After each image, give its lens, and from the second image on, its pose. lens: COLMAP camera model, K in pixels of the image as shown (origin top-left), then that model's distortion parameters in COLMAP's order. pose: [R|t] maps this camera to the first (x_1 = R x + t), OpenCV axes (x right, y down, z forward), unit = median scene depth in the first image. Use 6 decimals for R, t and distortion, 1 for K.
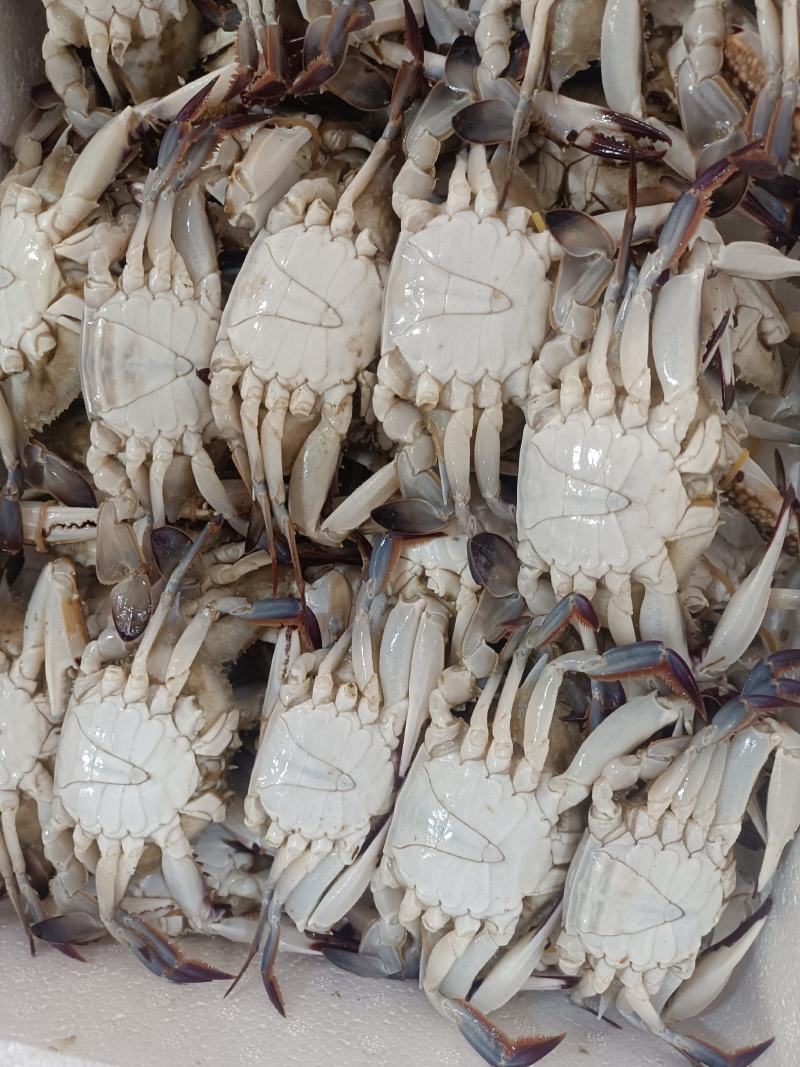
lens RADIAL K [[780.4, 0, 400.0], [0, 780.4, 533.5], [0, 0, 1]] dist [0.006710, -0.081690]
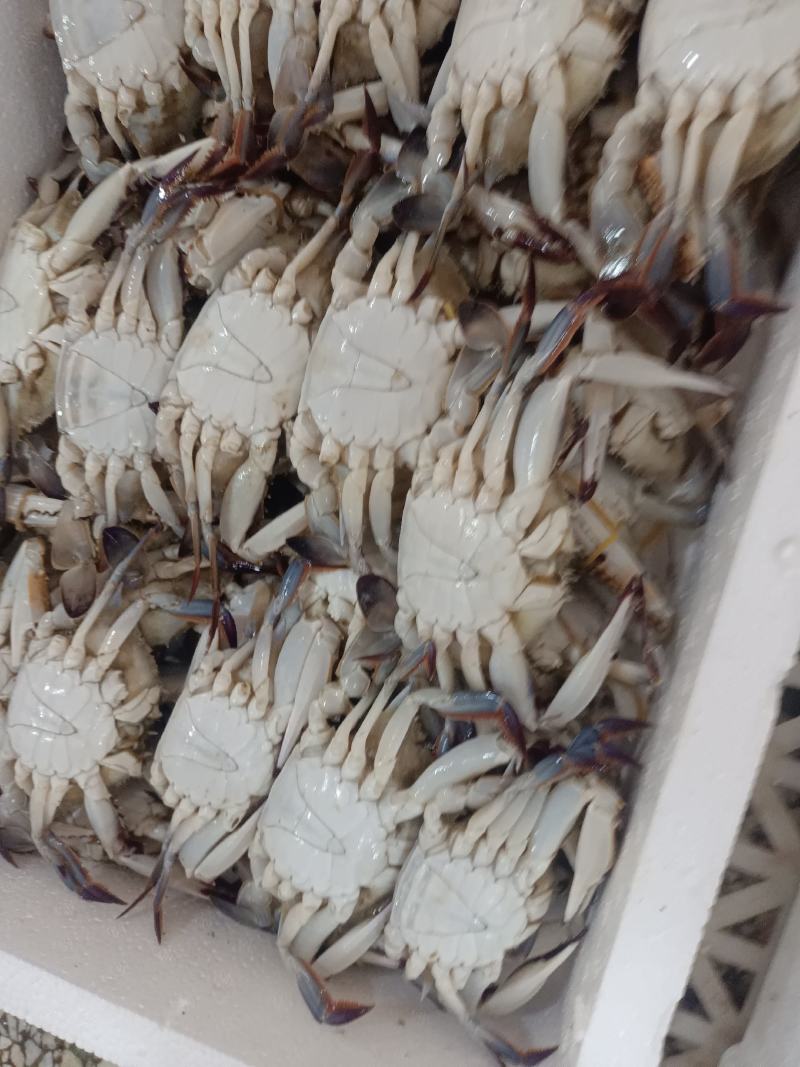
lens RADIAL K [[765.3, 0, 384.6], [0, 765.3, 535.6], [0, 0, 1]] dist [0.027242, -0.154907]
pose [[0.984836, 0.141555, -0.100304, 0.229524], [-0.136664, 0.989139, 0.054100, -0.119593], [0.106872, -0.039572, 0.993485, -0.116899]]
